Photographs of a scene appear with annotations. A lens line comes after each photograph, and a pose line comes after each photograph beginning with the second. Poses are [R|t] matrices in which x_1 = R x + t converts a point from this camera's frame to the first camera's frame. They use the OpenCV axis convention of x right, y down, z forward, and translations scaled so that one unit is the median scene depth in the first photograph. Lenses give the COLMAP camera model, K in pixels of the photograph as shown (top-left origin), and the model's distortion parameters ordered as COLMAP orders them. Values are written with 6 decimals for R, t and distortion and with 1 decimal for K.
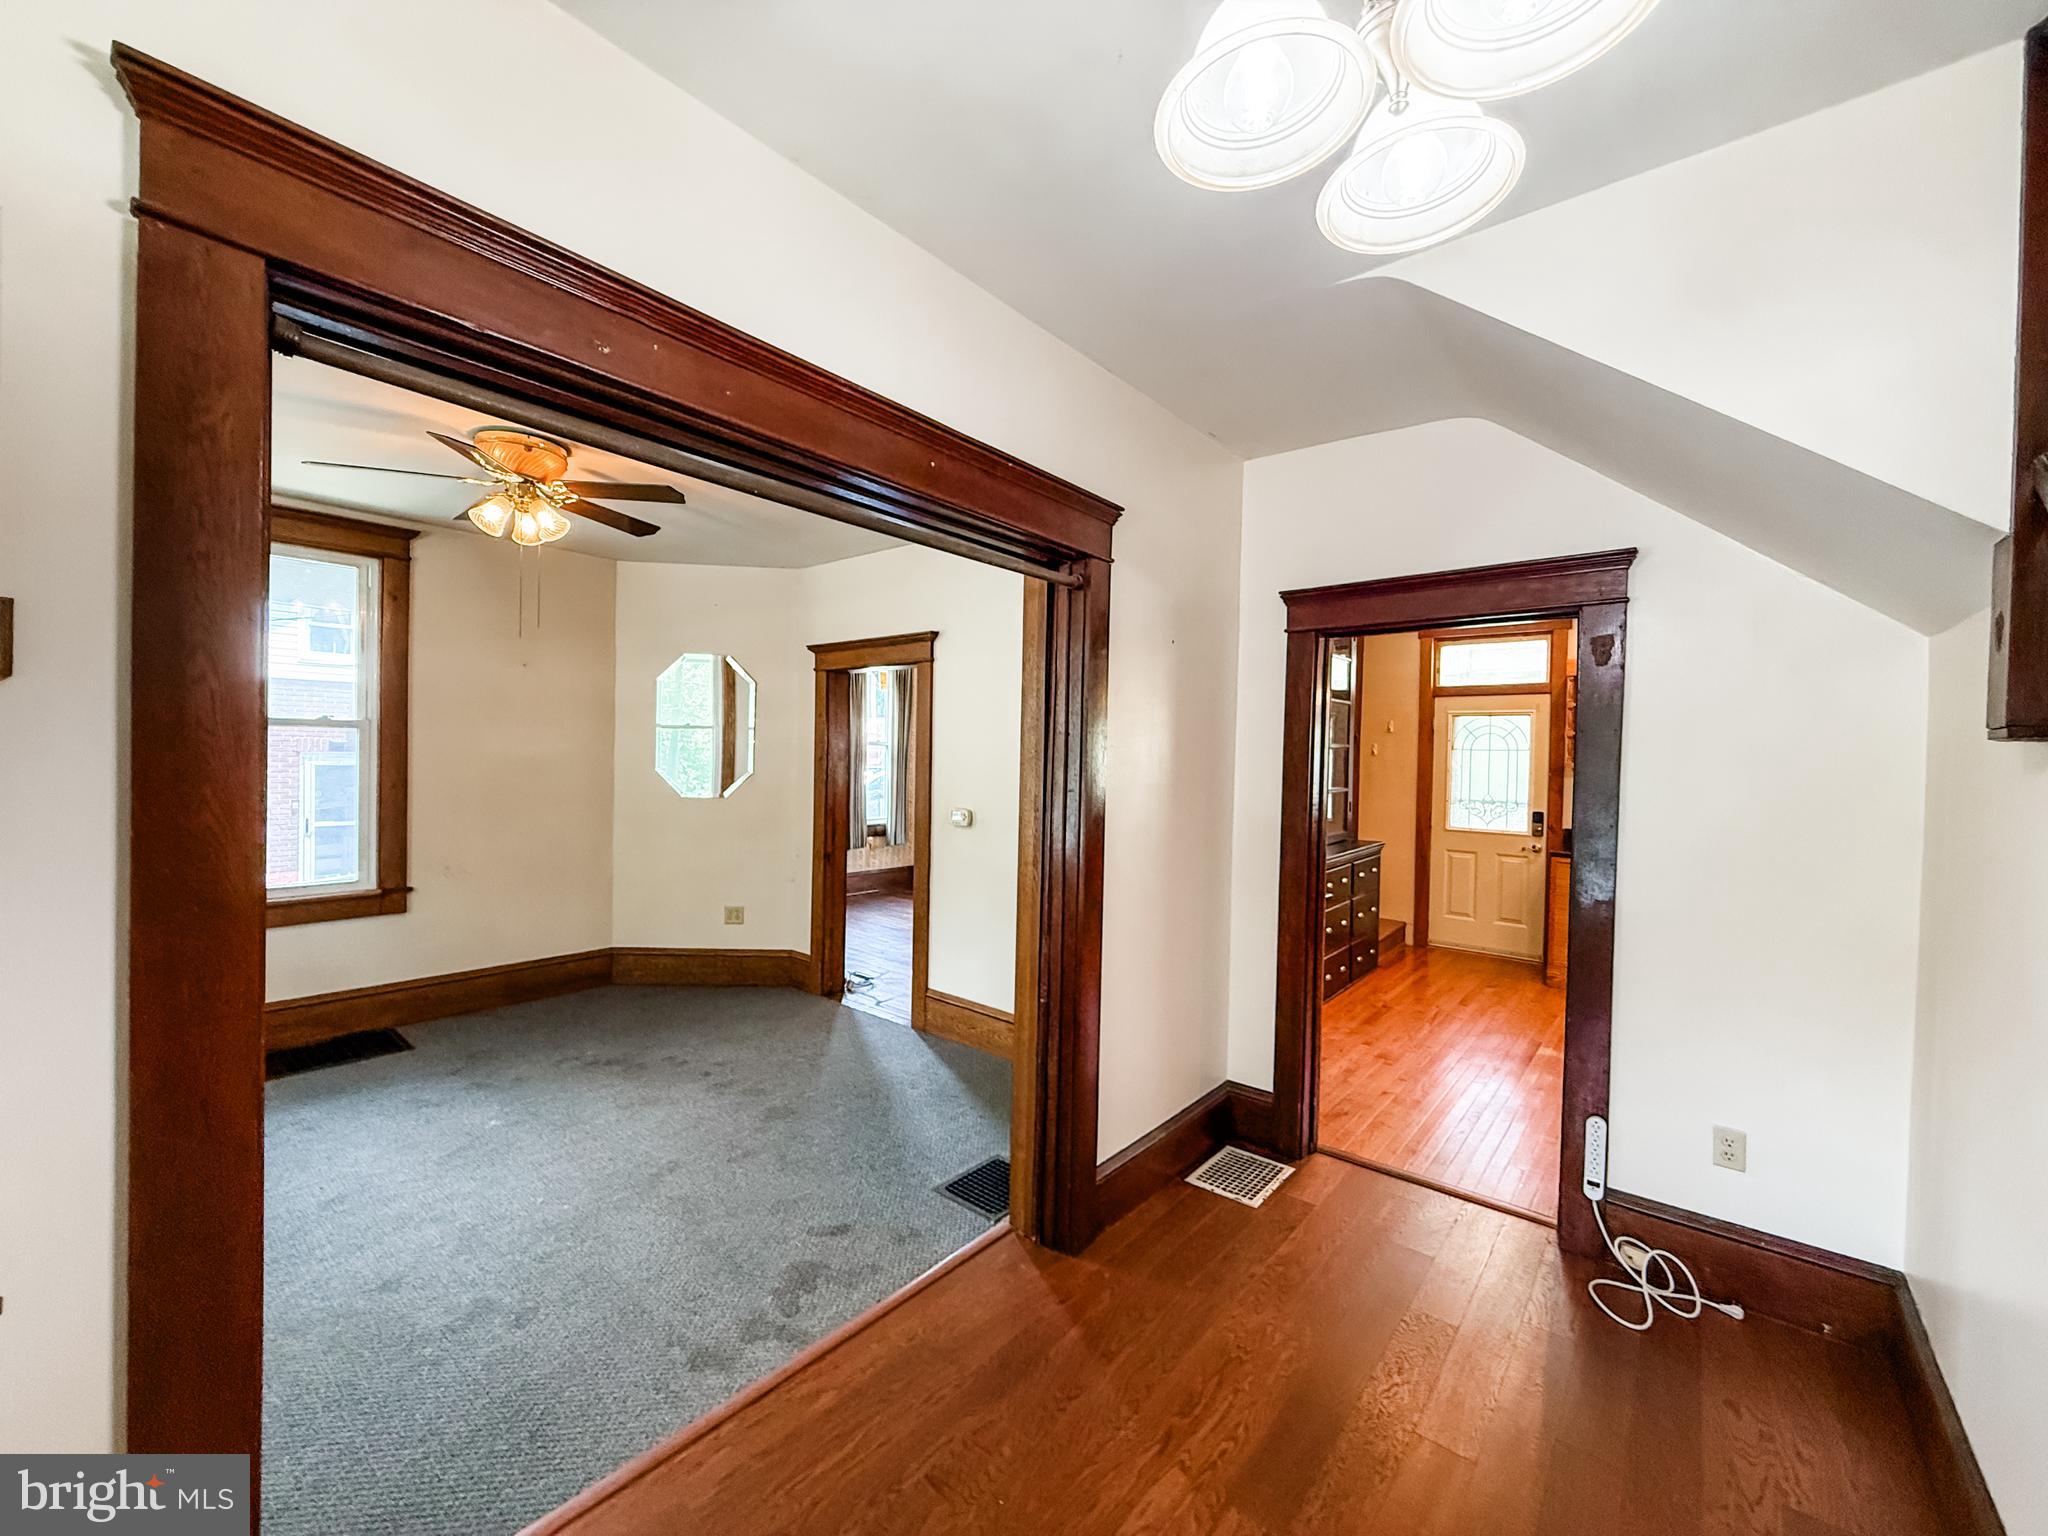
lens RADIAL K [[812.6, 0, 1018.2], [0, 812.6, 766.0], [0, 0, 1]] dist [0.001844, -0.000084]
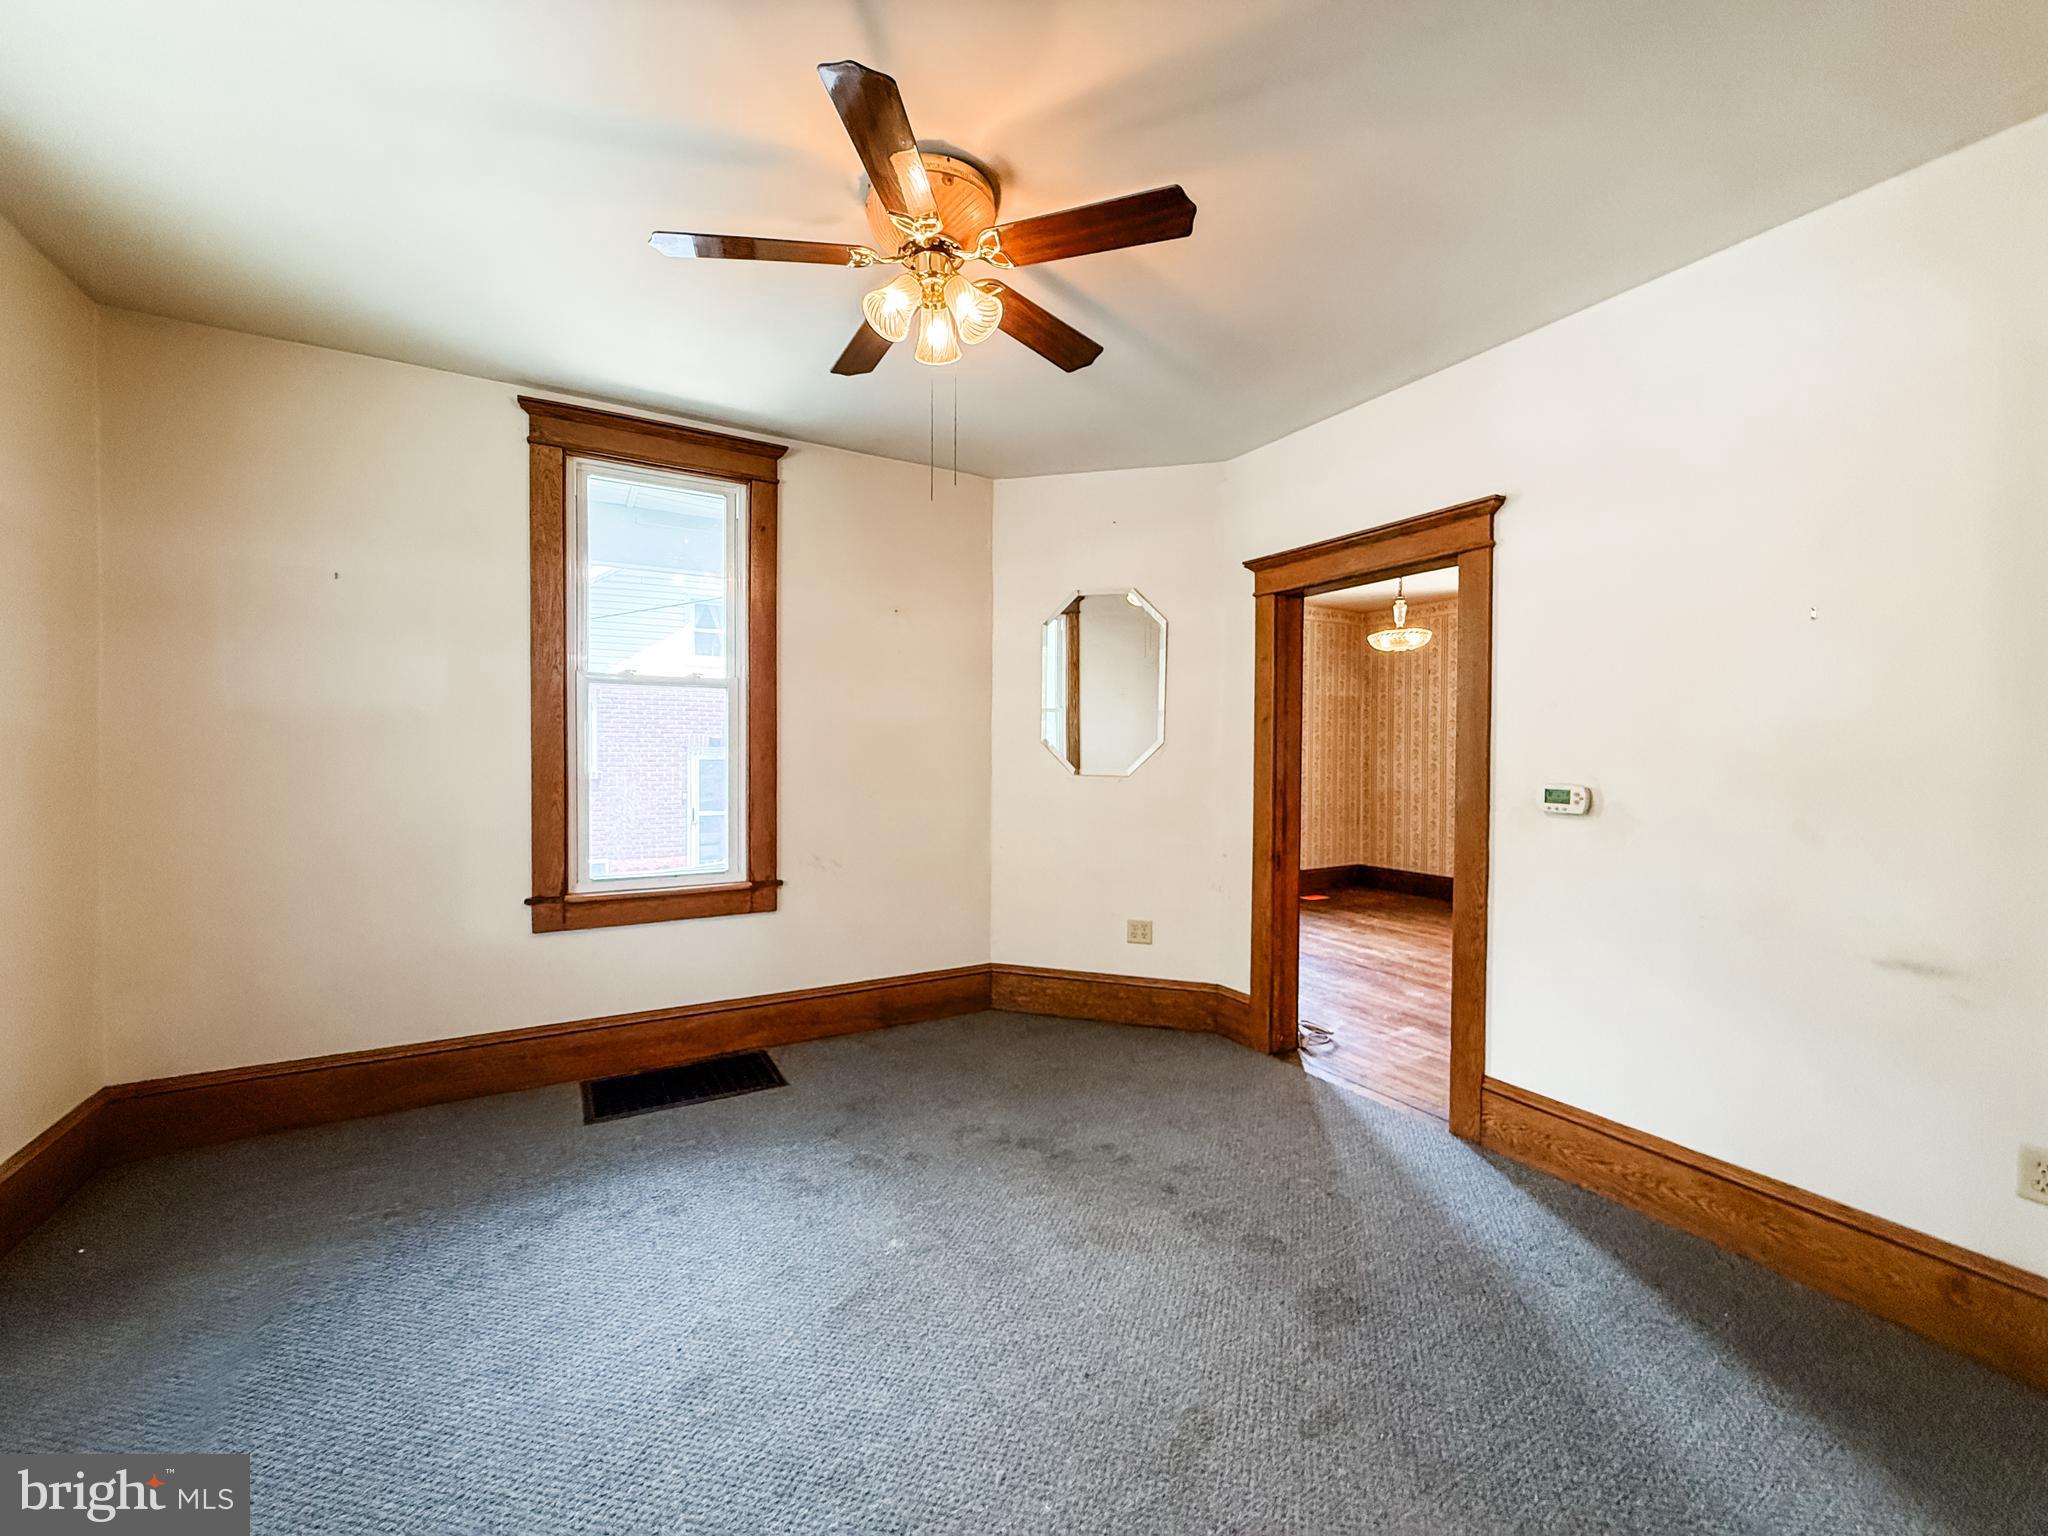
lens RADIAL K [[812.6, 0, 1025.2], [0, 812.6, 766.6], [0, 0, 1]] dist [0.001844, -0.000084]
pose [[0.943760, -0.007391, -0.330549, -0.237307], [0.007055, 0.999973, -0.002218, 0.036768], [0.330557, -0.000239, 0.943786, 0.300916]]
